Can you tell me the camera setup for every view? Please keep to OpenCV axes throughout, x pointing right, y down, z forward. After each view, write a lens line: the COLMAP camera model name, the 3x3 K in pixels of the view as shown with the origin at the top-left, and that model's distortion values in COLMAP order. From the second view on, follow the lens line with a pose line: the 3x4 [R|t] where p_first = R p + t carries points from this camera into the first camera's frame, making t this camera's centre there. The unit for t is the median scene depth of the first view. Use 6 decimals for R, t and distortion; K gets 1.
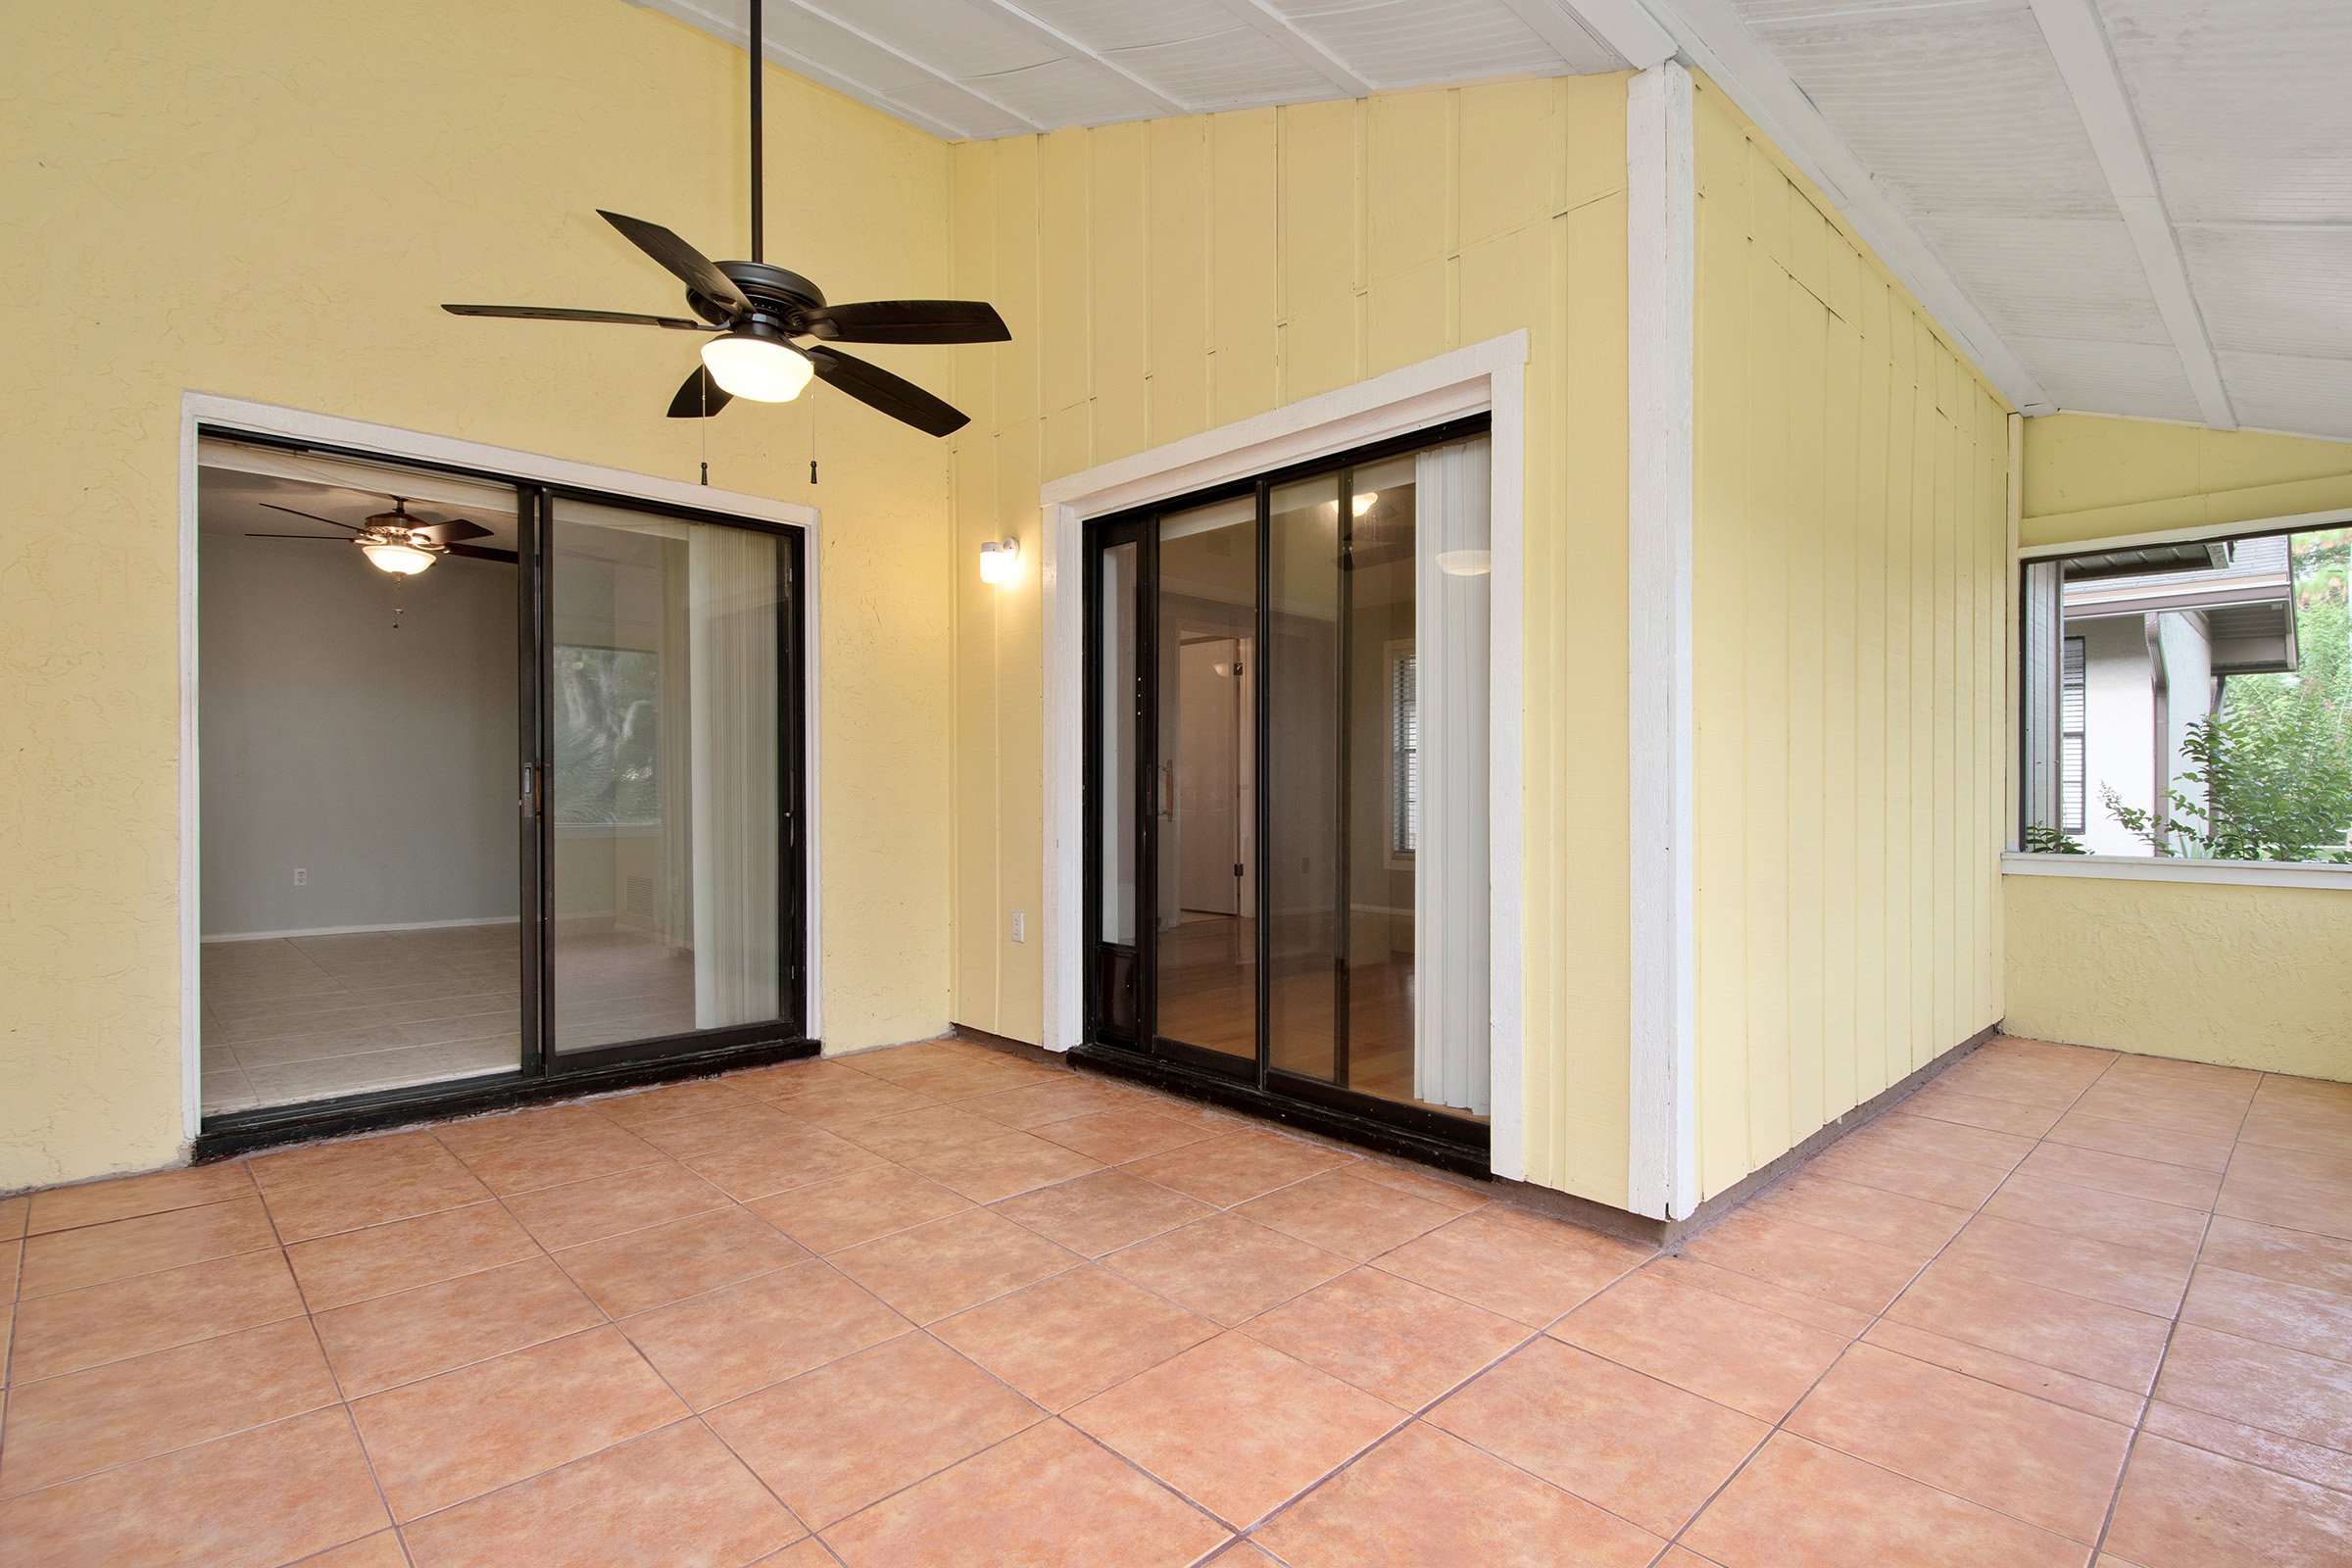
lens RADIAL K [[1146.5, 0, 1189.7], [0, 1146.5, 787.4], [0, 0, 1]] dist [0.006973, -0.002797]
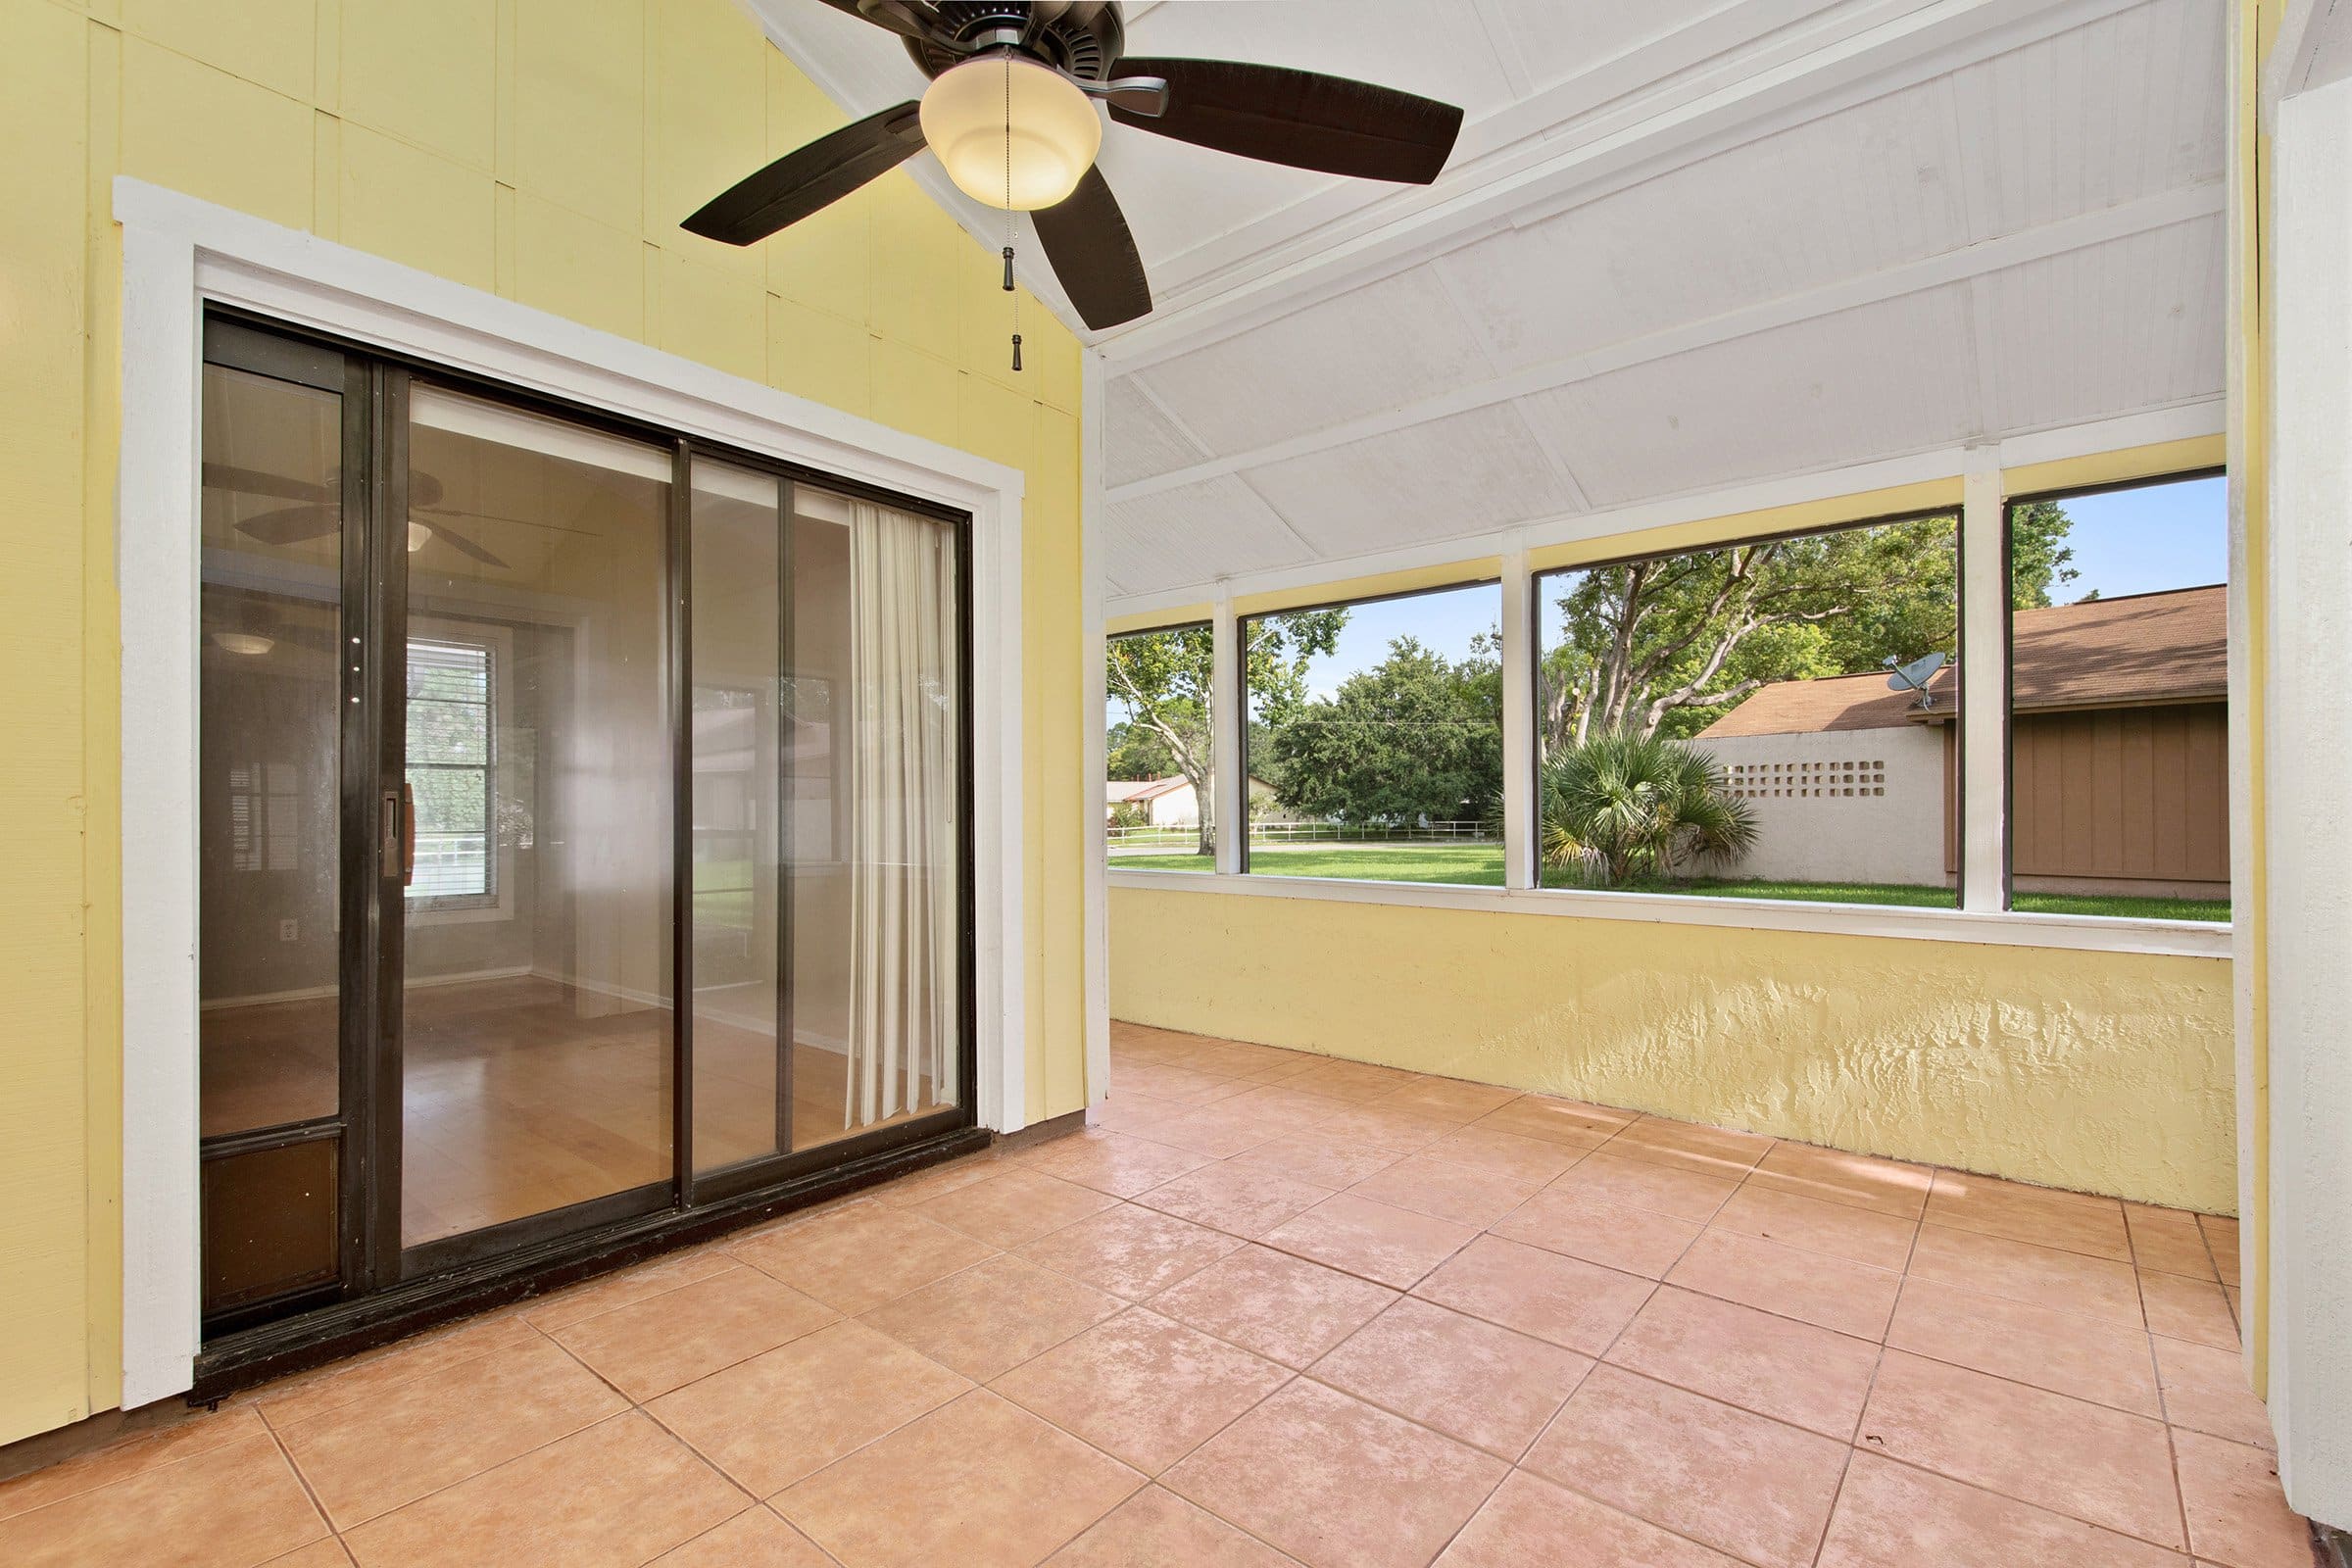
lens RADIAL K [[1043.0, 0, 1181.6], [0, 1043.0, 800.3], [0, 0, 1]] dist [0.000482, -0.004876]
pose [[-0.125531, 0.007355, 0.992062, -0.772072], [0.000912, 0.999973, -0.007298, -0.014012], [-0.992089, -0.000011, -0.125534, 0.837223]]
